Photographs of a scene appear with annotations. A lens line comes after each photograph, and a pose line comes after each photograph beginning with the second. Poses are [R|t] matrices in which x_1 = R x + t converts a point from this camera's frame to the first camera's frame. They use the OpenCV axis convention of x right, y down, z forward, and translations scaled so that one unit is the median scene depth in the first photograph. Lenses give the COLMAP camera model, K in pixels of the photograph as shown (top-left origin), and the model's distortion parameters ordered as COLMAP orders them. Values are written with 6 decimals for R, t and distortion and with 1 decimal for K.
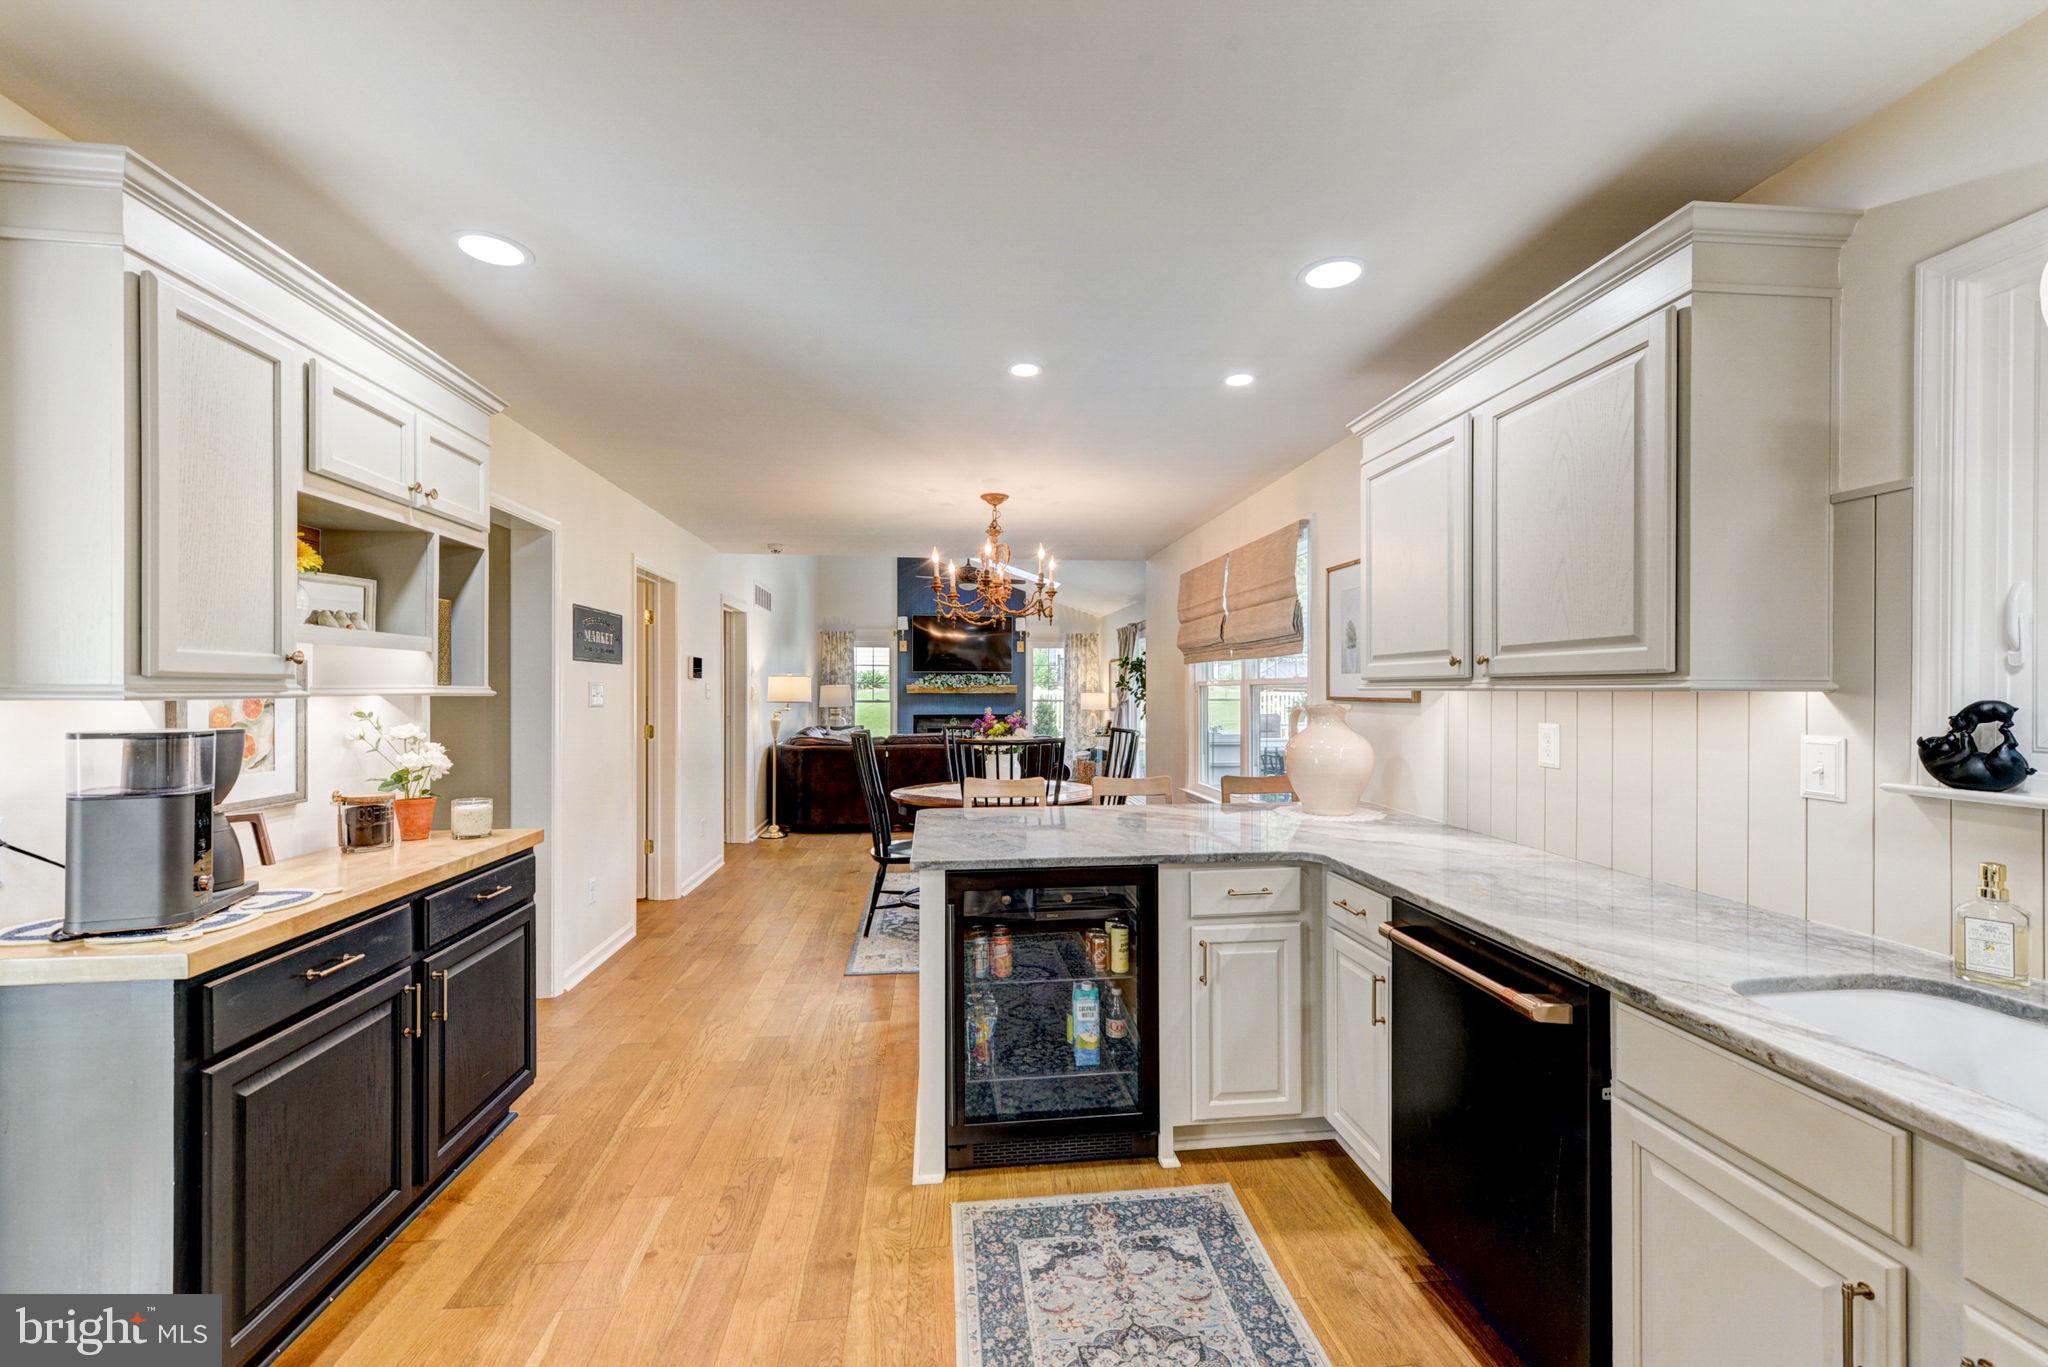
lens RADIAL K [[818.5, 0, 1032.1], [0, 818.5, 693.7], [0, 0, 1]] dist [0.004593, -0.000683]
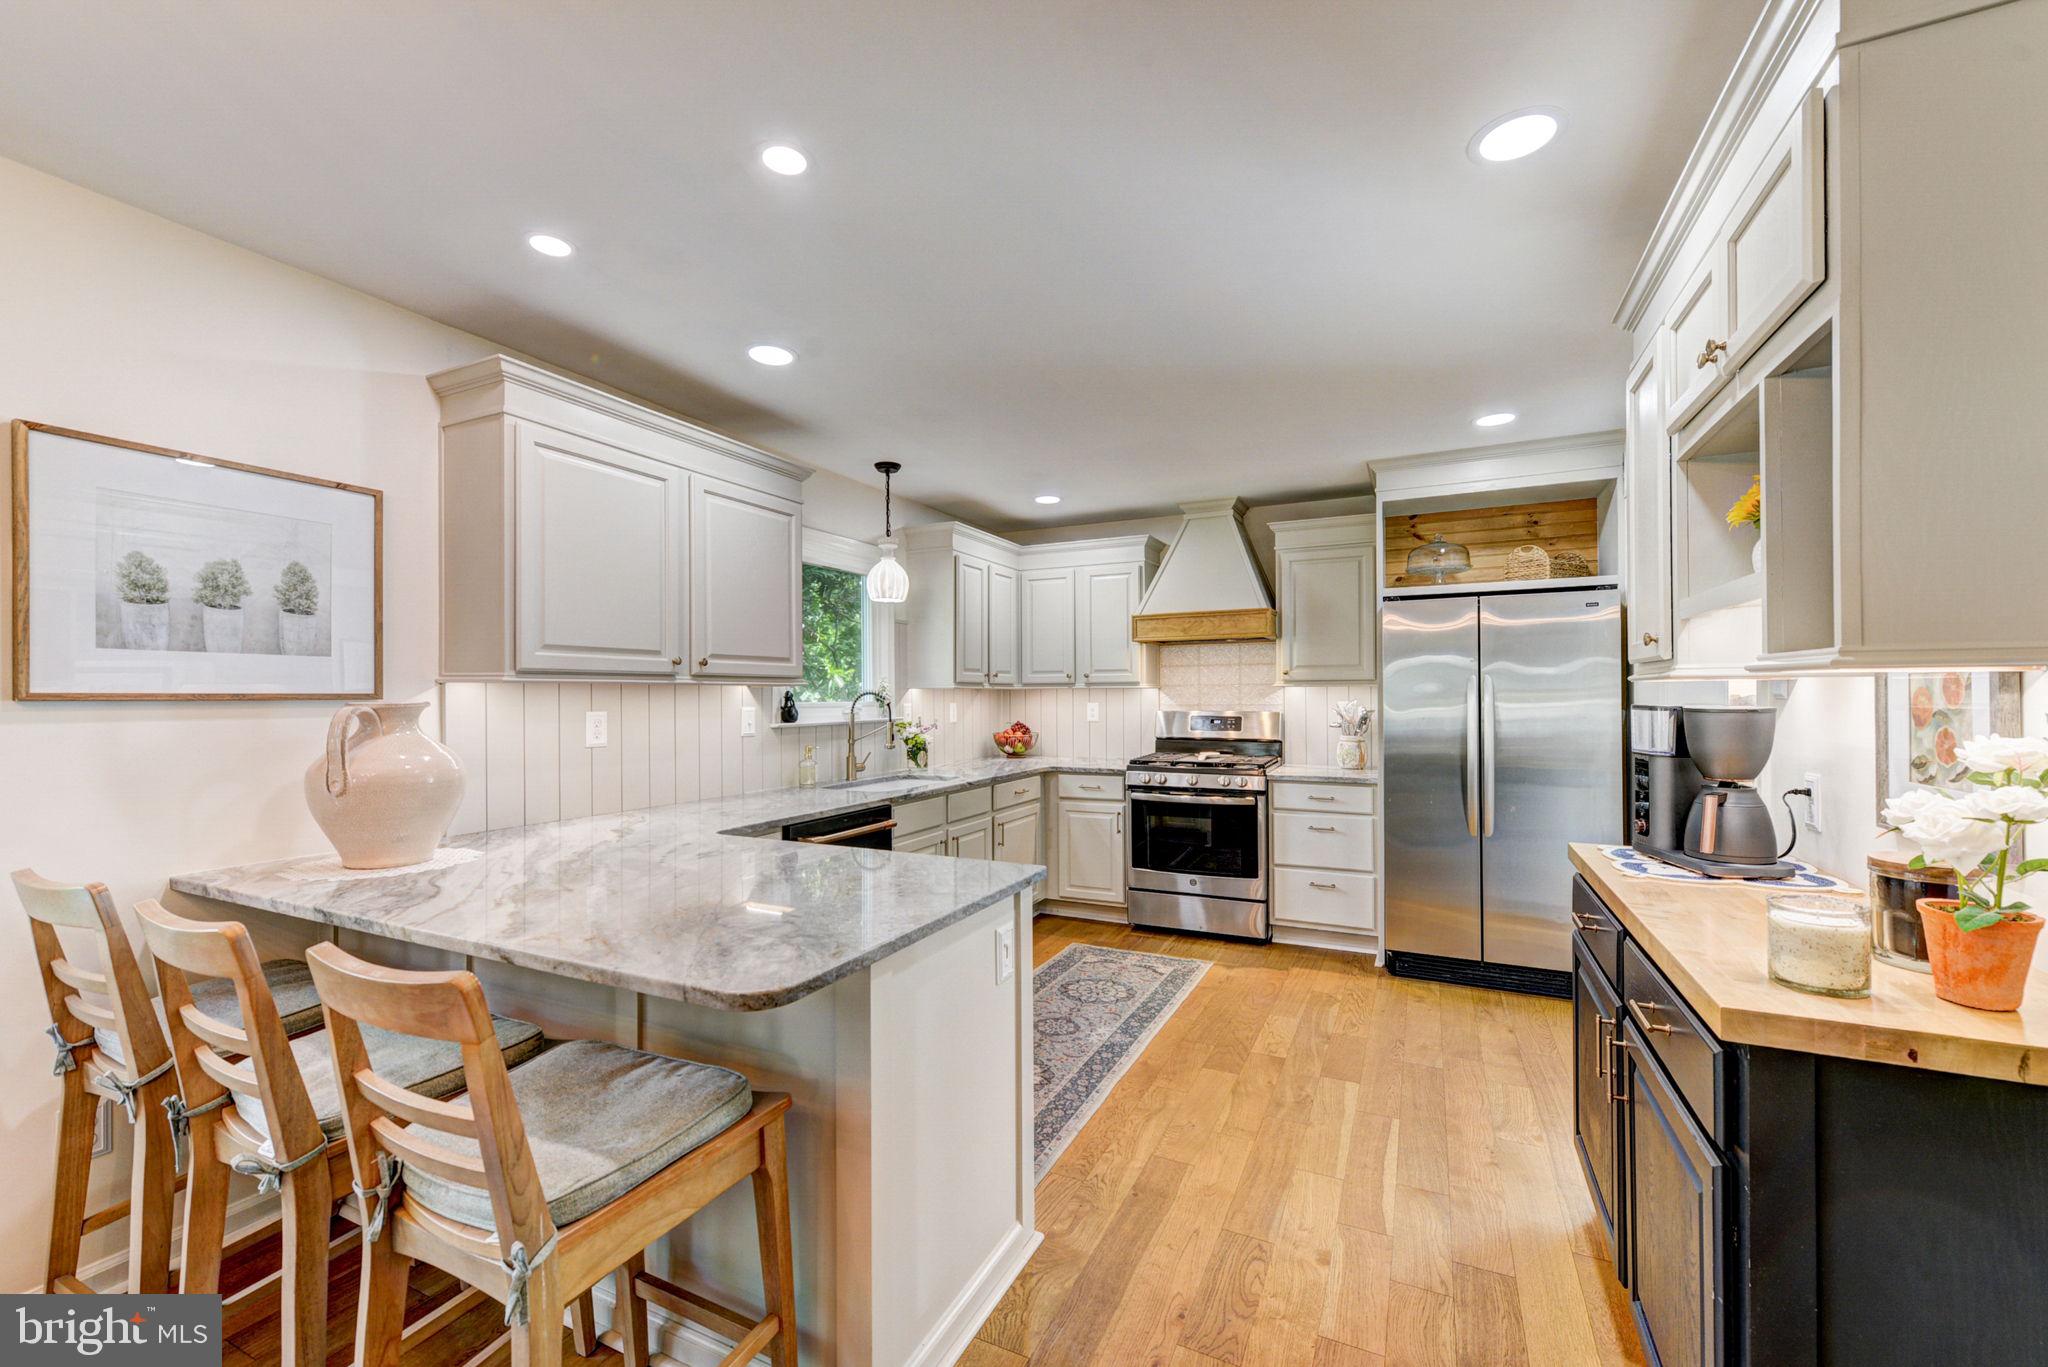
lens RADIAL K [[818.5, 0, 1032.1], [0, 818.5, 693.7], [0, 0, 1]] dist [0.004593, -0.000683]
pose [[-0.847253, 0.005151, 0.531164, -0.124815], [0.007819, 0.999966, 0.002775, 0.002228], [-0.531131, 0.006504, -0.847265, 0.360707]]
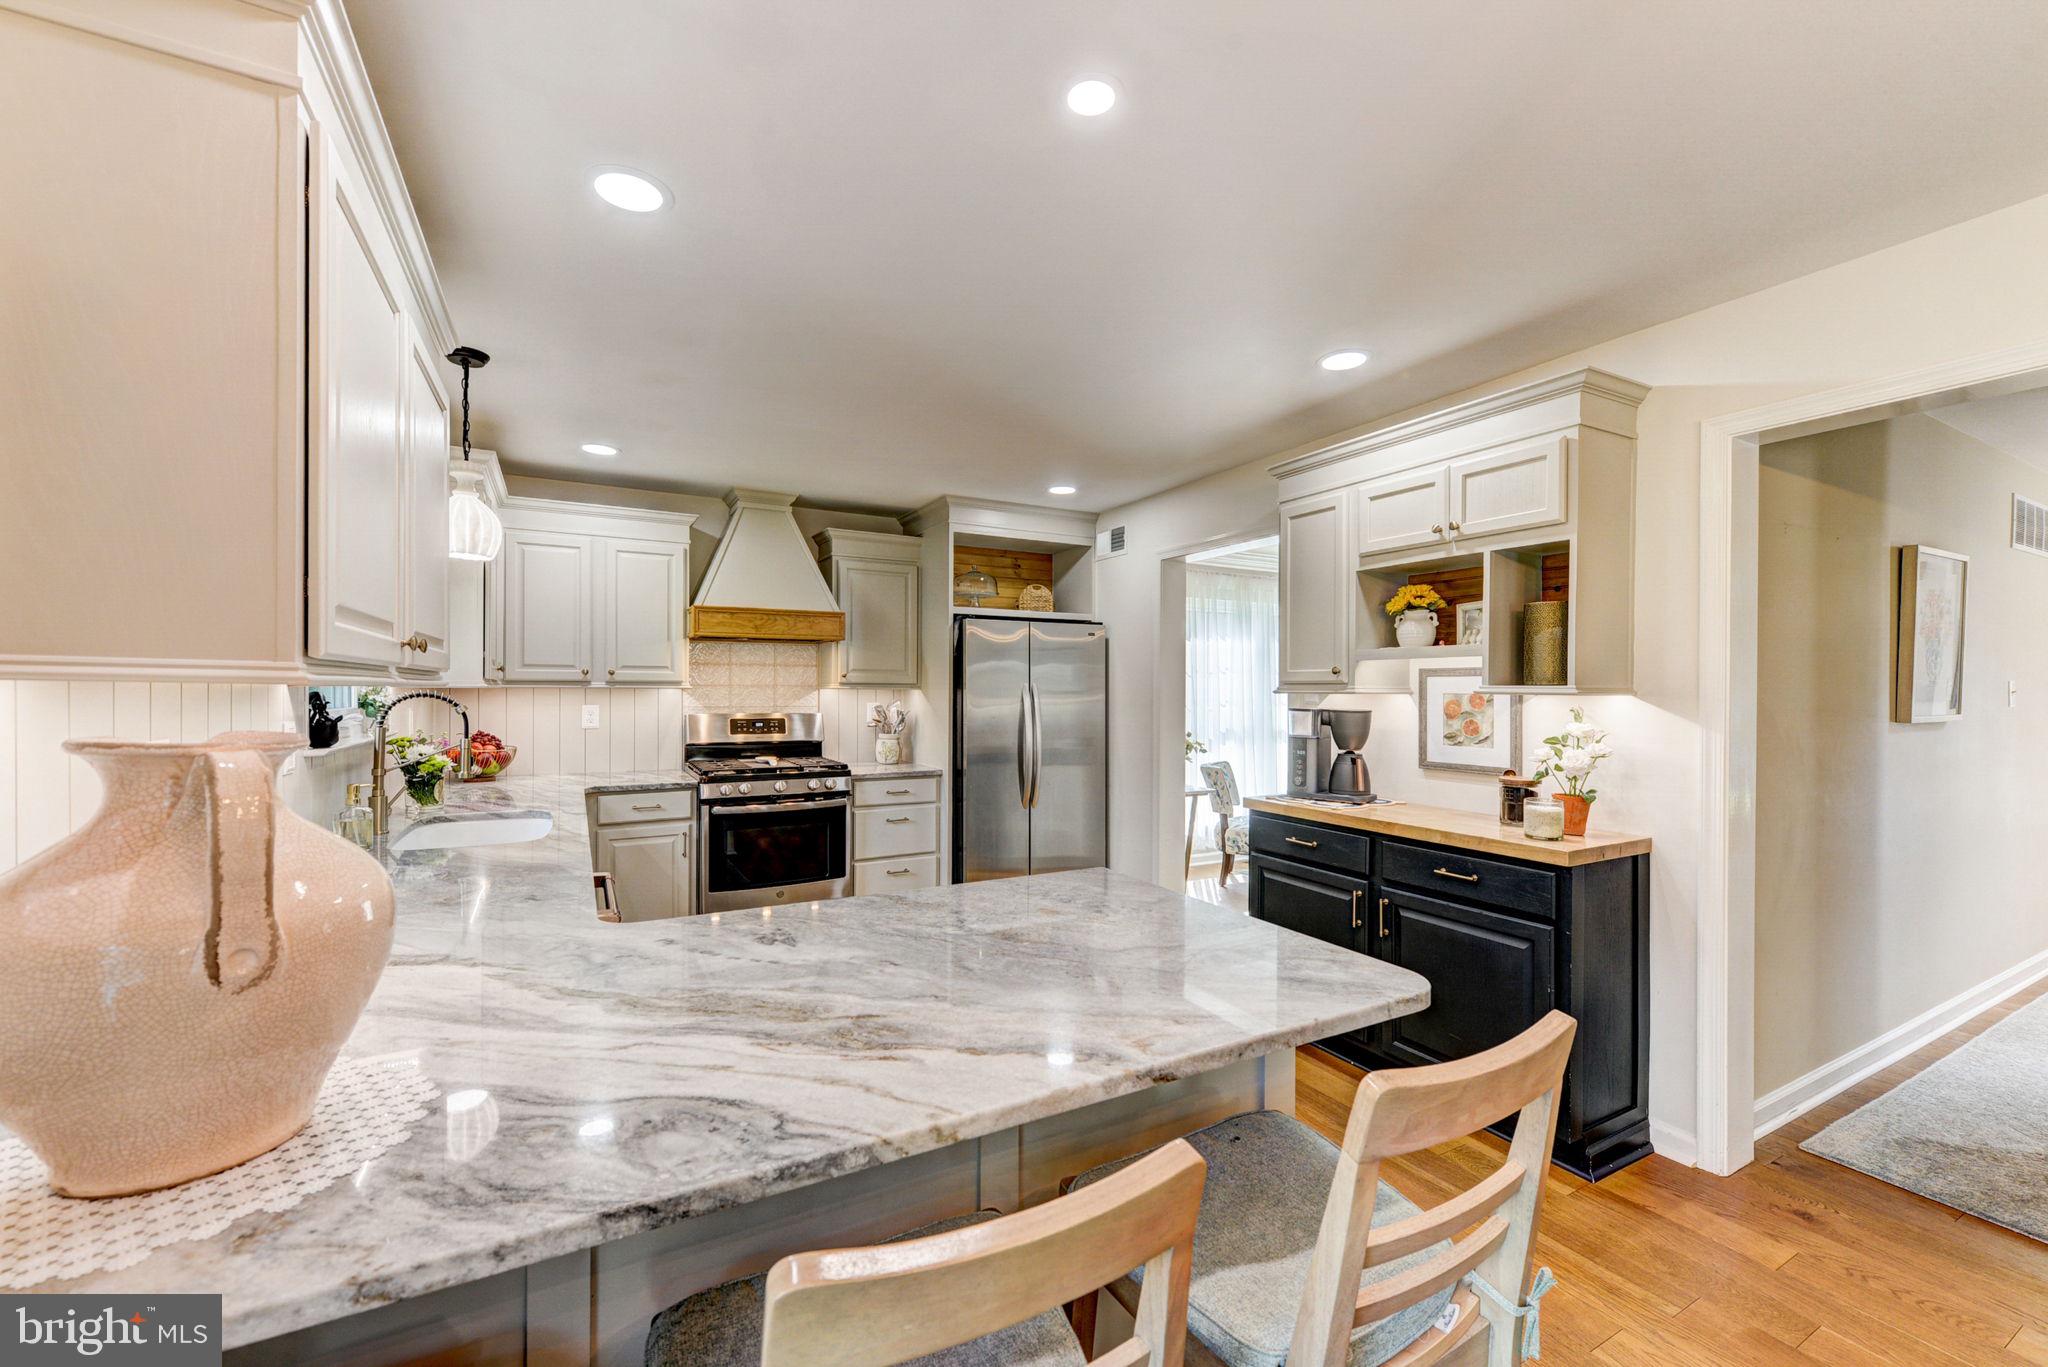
lens RADIAL K [[818.5, 0, 1032.1], [0, 818.5, 693.7], [0, 0, 1]] dist [0.004593, -0.000683]
pose [[-0.923457, -0.001603, -0.383699, 0.059569], [-0.005765, 0.999936, 0.009698, -0.001432], [0.383659, 0.011167, -0.923407, 0.376186]]
